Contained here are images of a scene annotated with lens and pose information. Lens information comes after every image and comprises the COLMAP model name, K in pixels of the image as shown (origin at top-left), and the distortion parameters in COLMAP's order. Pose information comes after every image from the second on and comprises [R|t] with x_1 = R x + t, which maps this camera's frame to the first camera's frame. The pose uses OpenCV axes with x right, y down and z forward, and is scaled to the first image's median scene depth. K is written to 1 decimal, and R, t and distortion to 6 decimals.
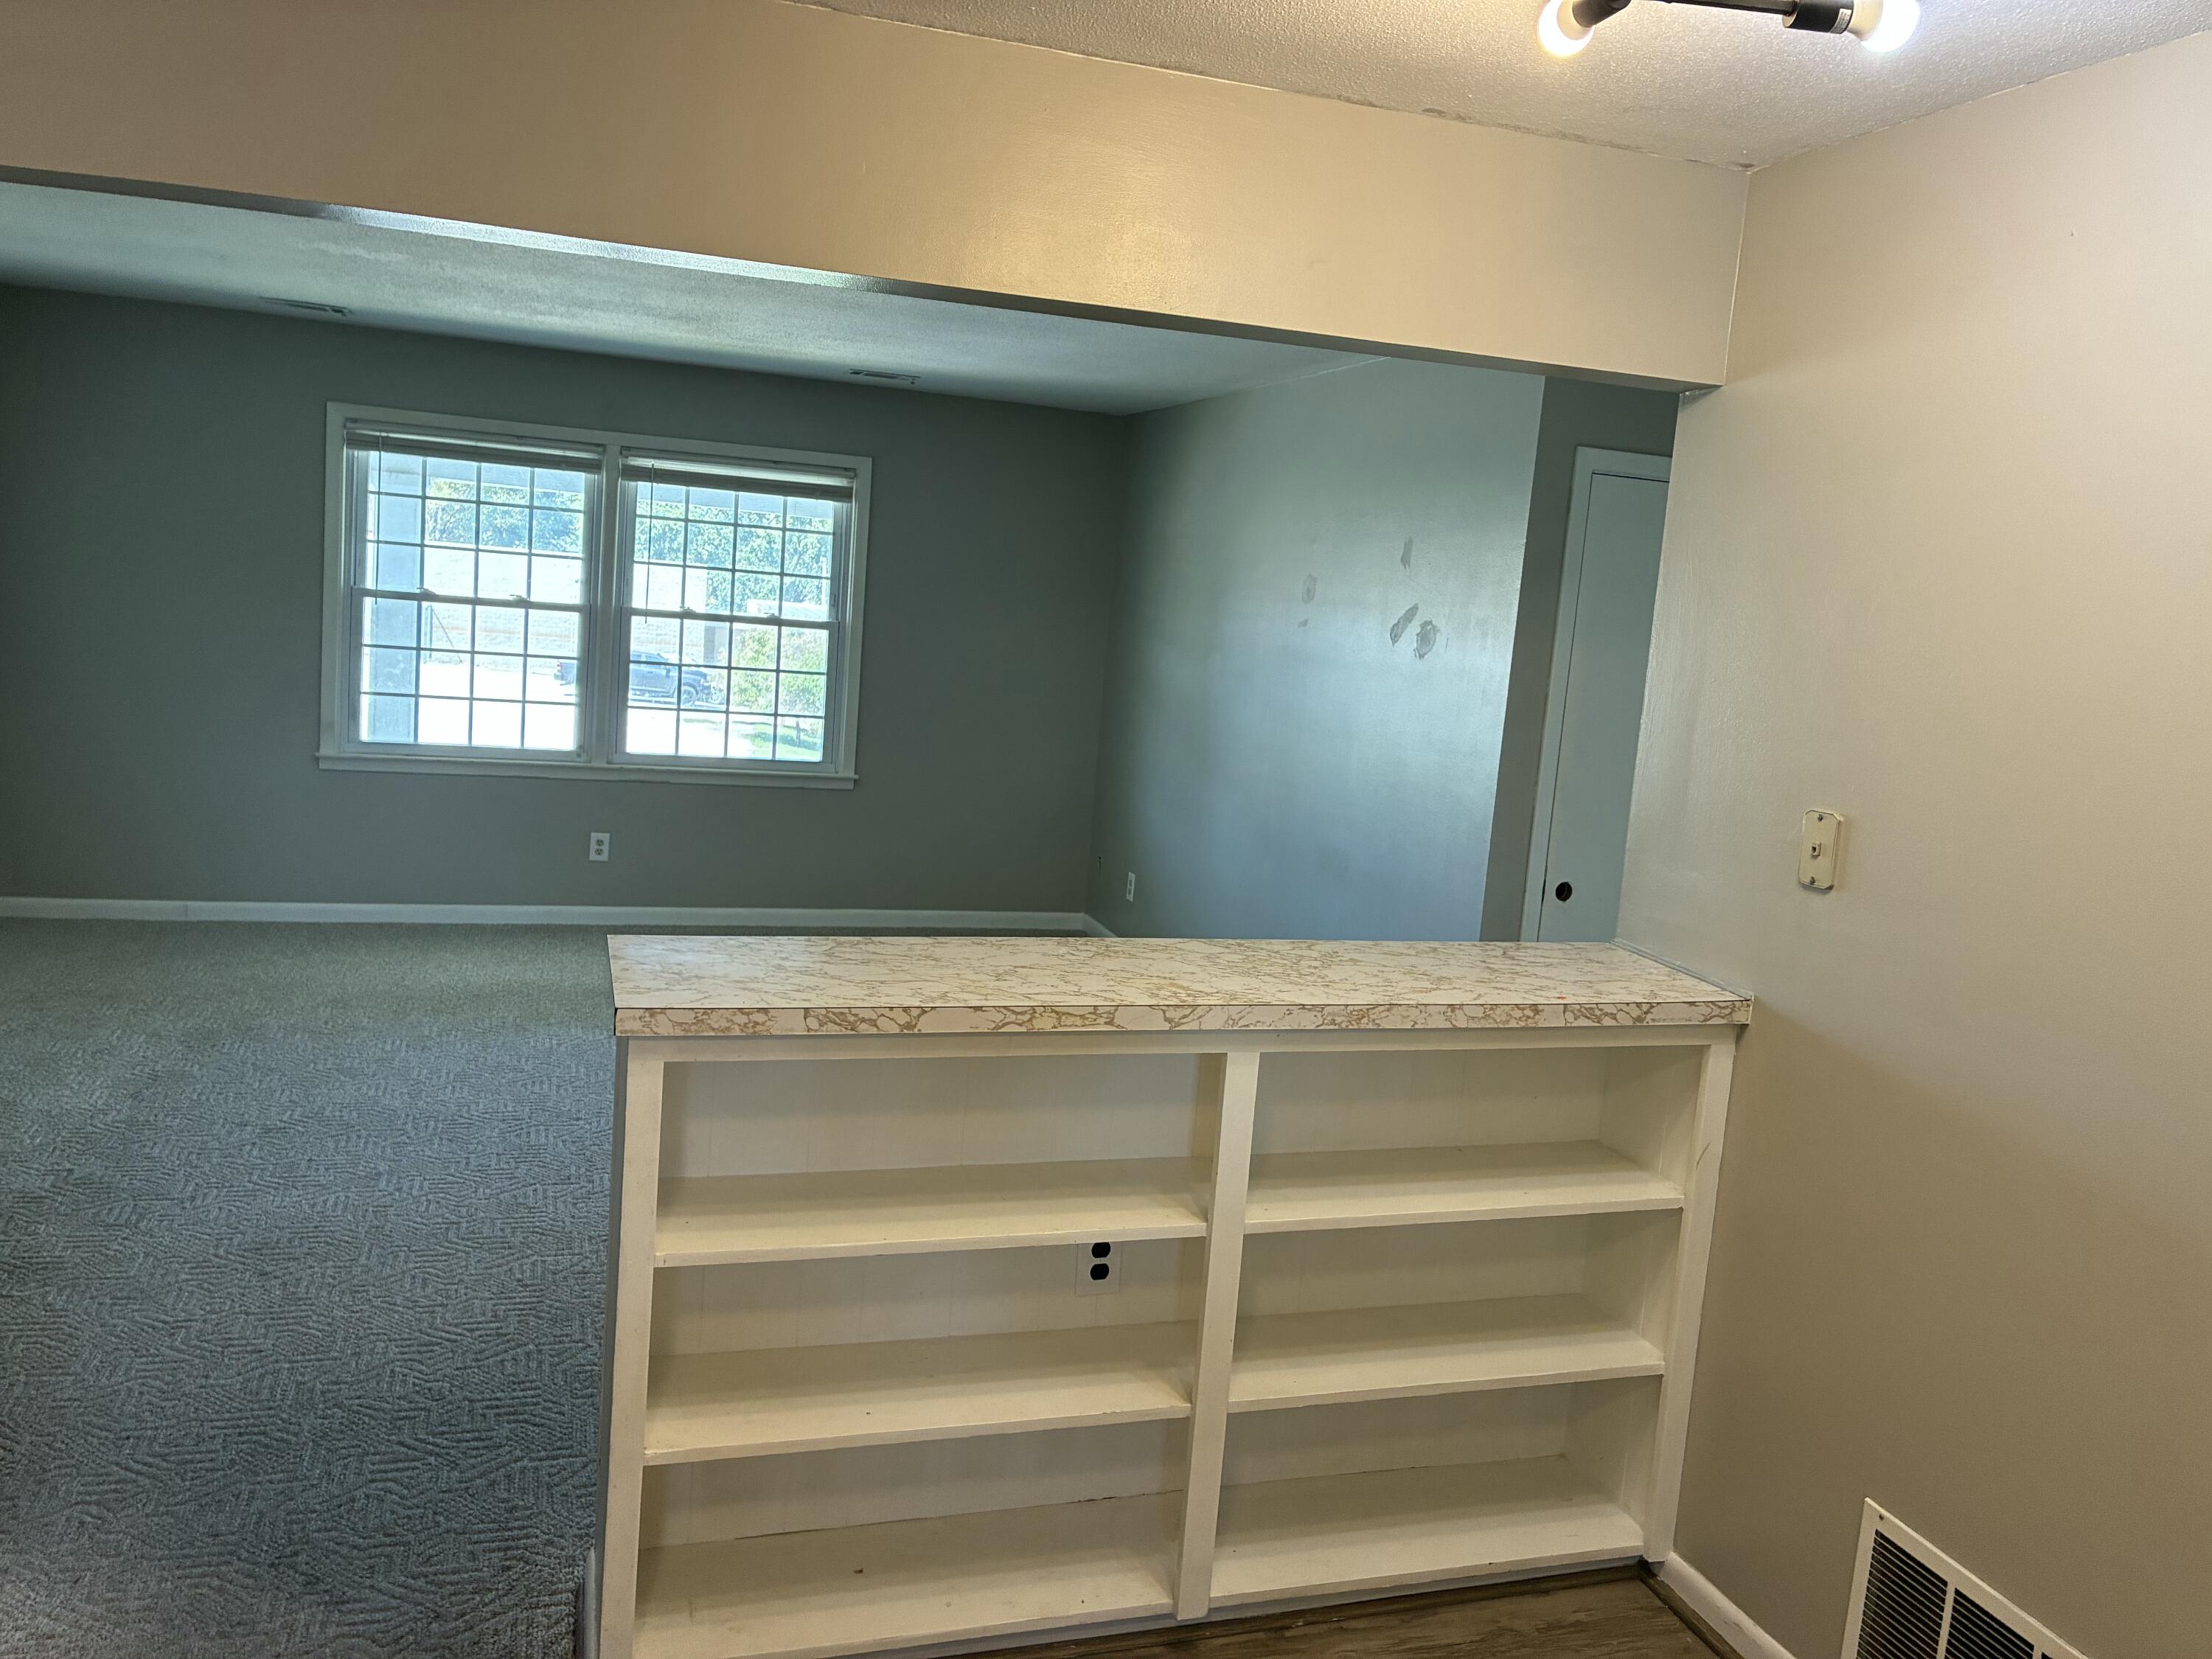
lens RADIAL K [[1677.5, 0, 1153.9], [0, 1677.5, 823.1], [0, 0, 1]] dist [0.000337, -0.001091]
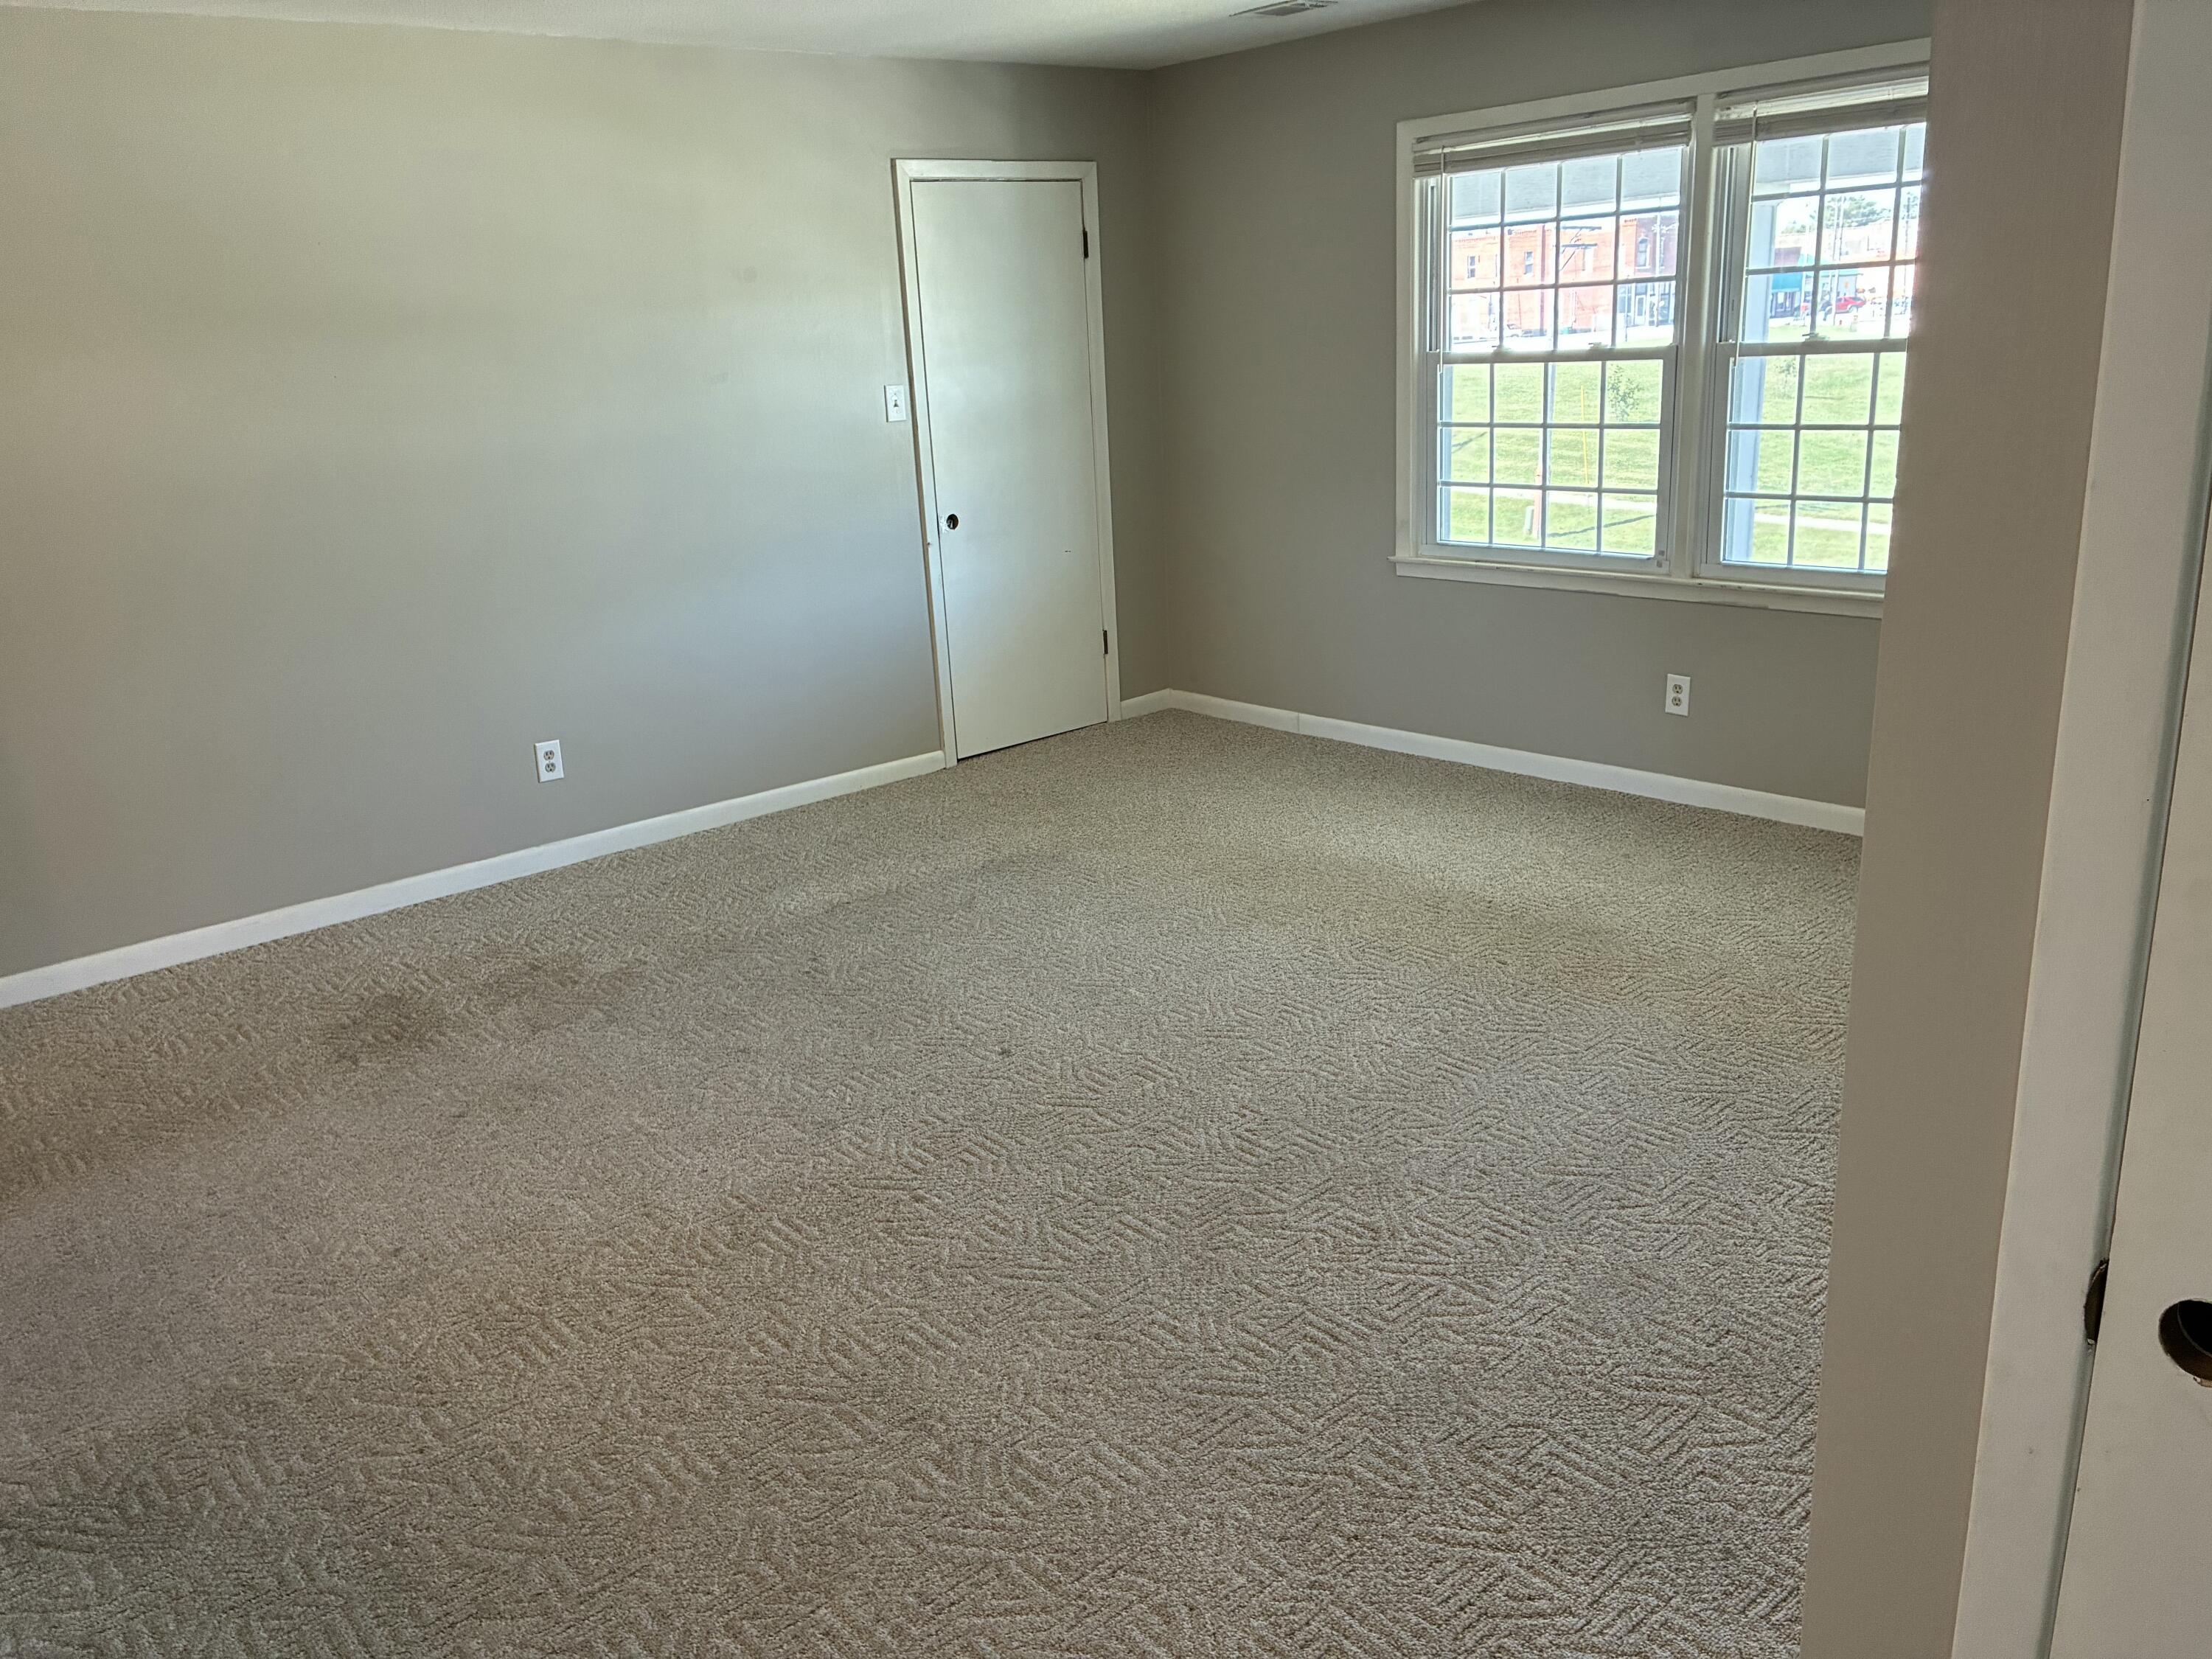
lens RADIAL K [[1690.5, 0, 1097.2], [0, 1690.5, 832.4], [0, 0, 1]] dist [0.042880, -0.002482]
pose [[0.372708, 0.168837, -0.912460, 0.256630], [-0.041099, 0.985347, 0.165536, -0.038918], [0.927038, -0.024195, 0.374186, 0.513269]]
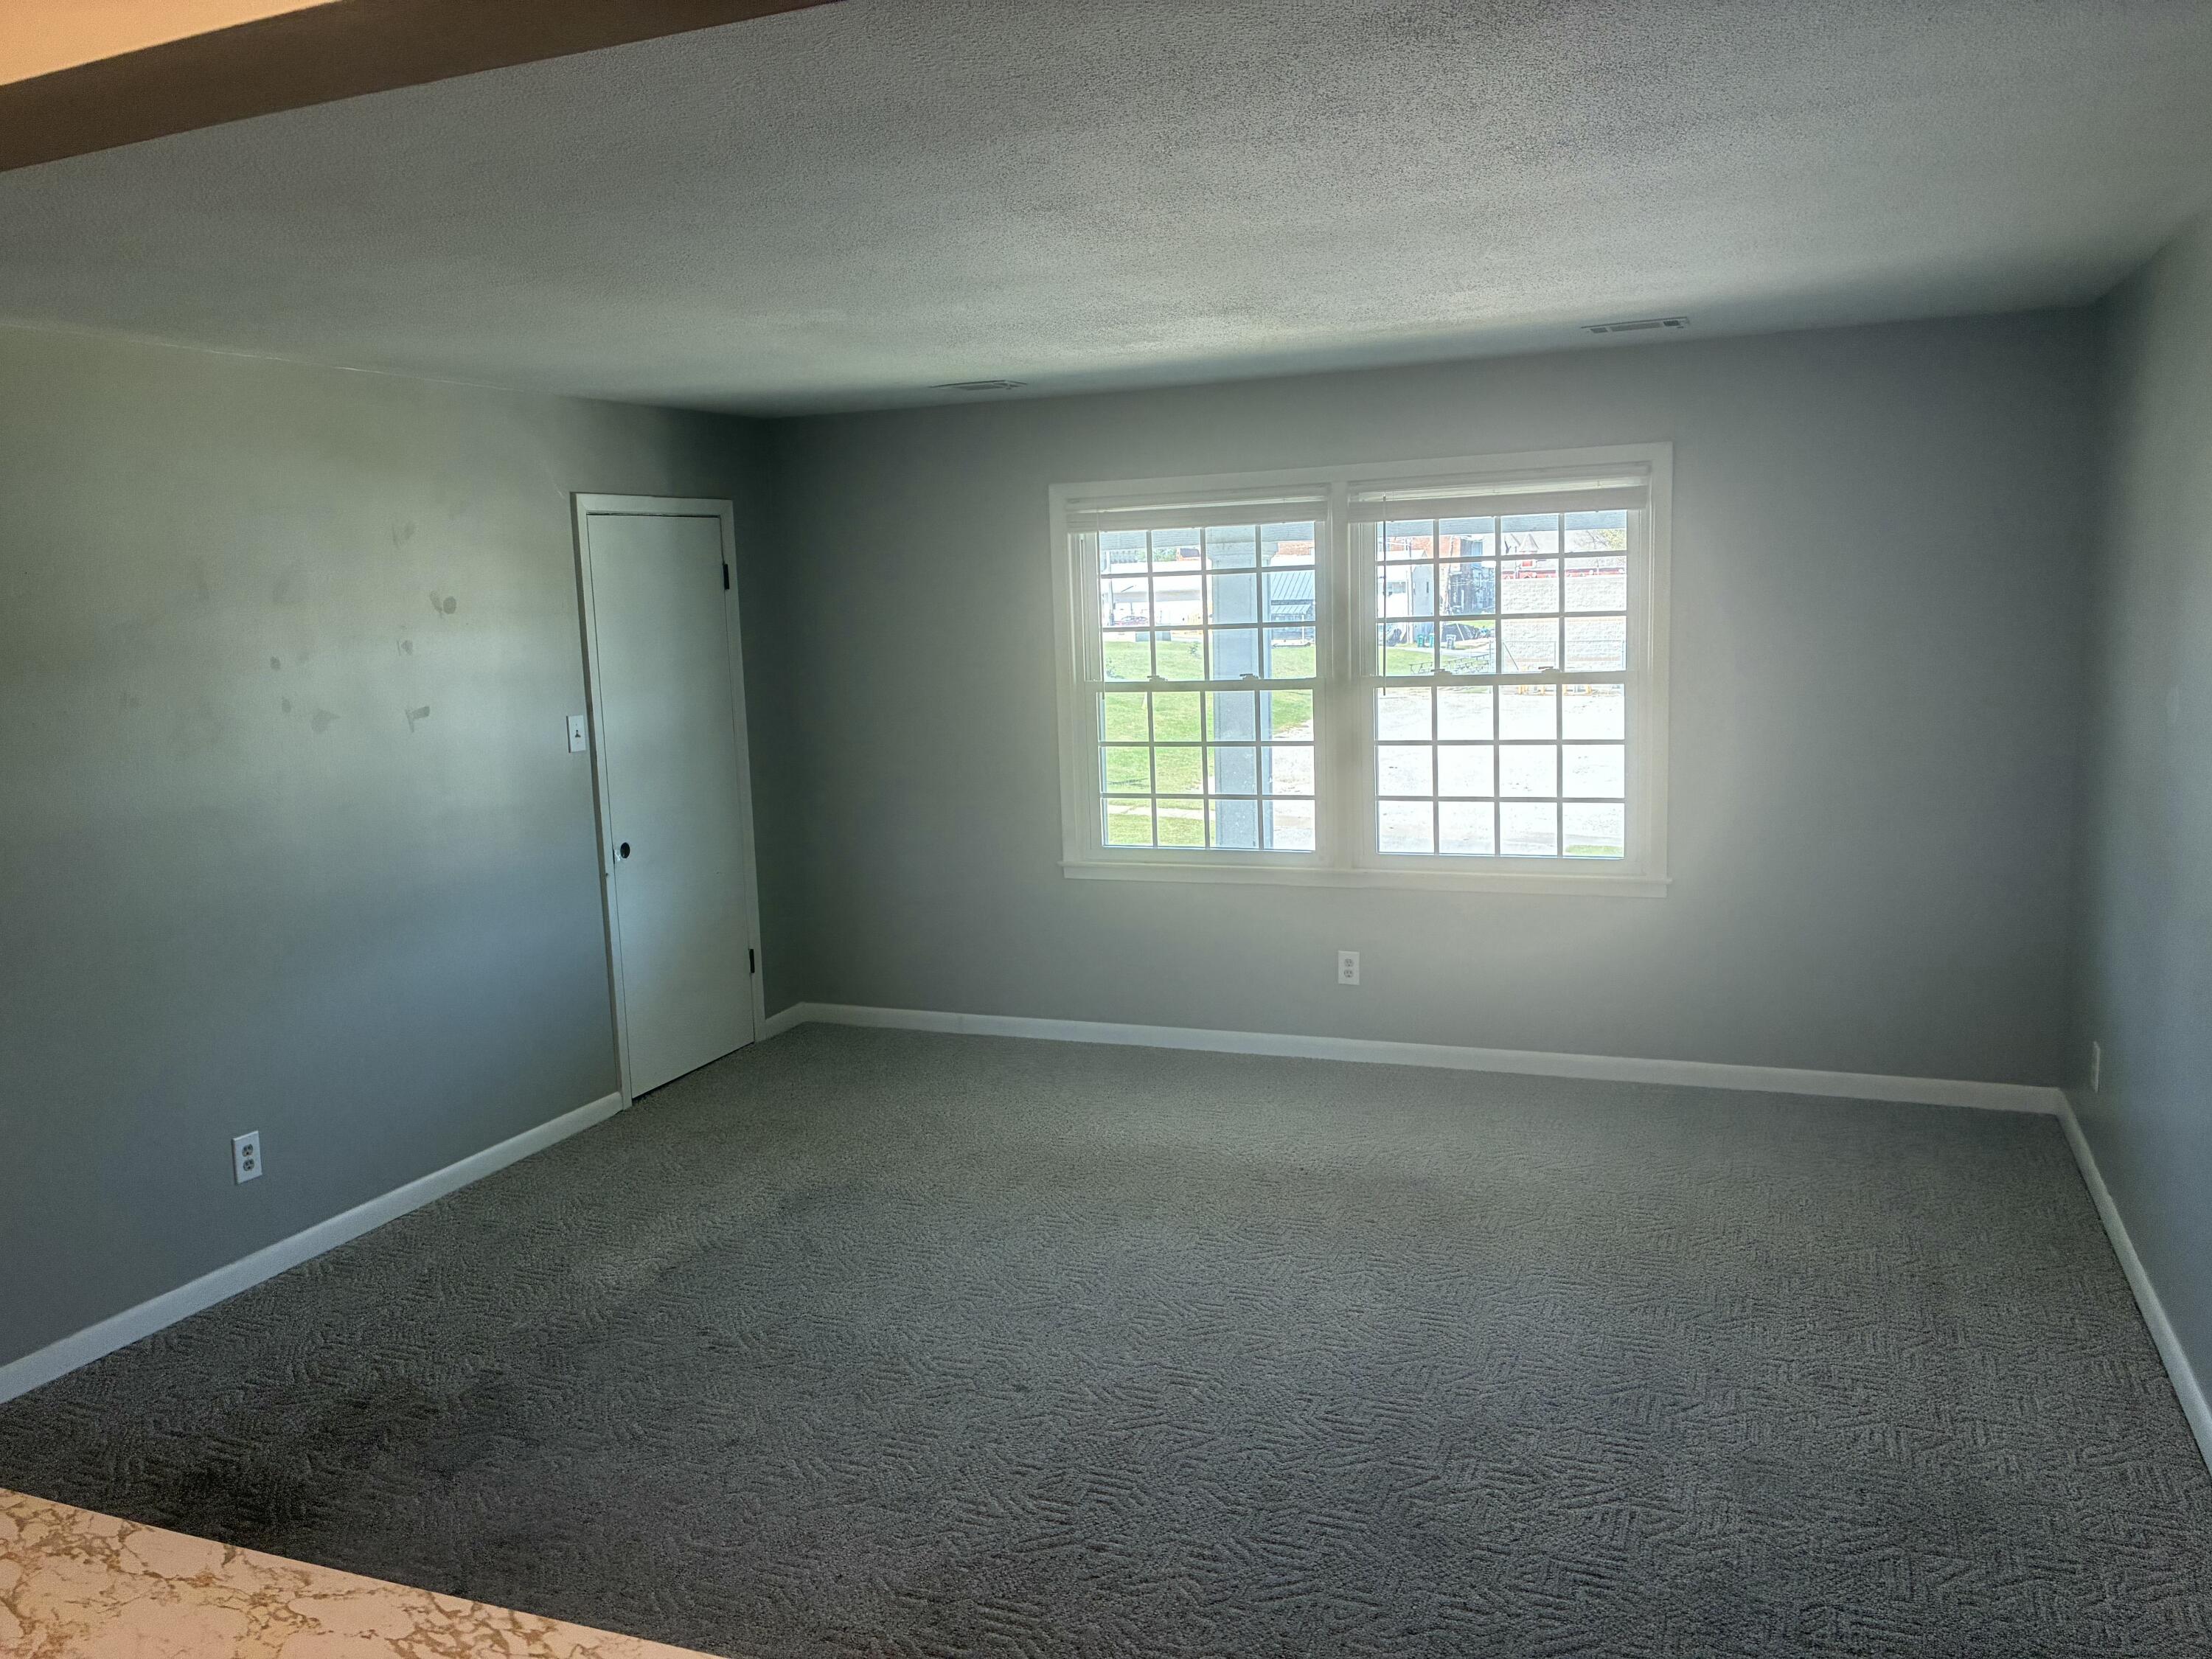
lens RADIAL K [[1690.5, 0, 1097.2], [0, 1690.5, 832.4], [0, 0, 1]] dist [0.042880, -0.002482]
pose [[0.747285, -0.015117, -0.664332, 0.136502], [0.011171, 0.999886, -0.010187, -0.046856], [0.664410, 0.000191, 0.747368, 0.302593]]
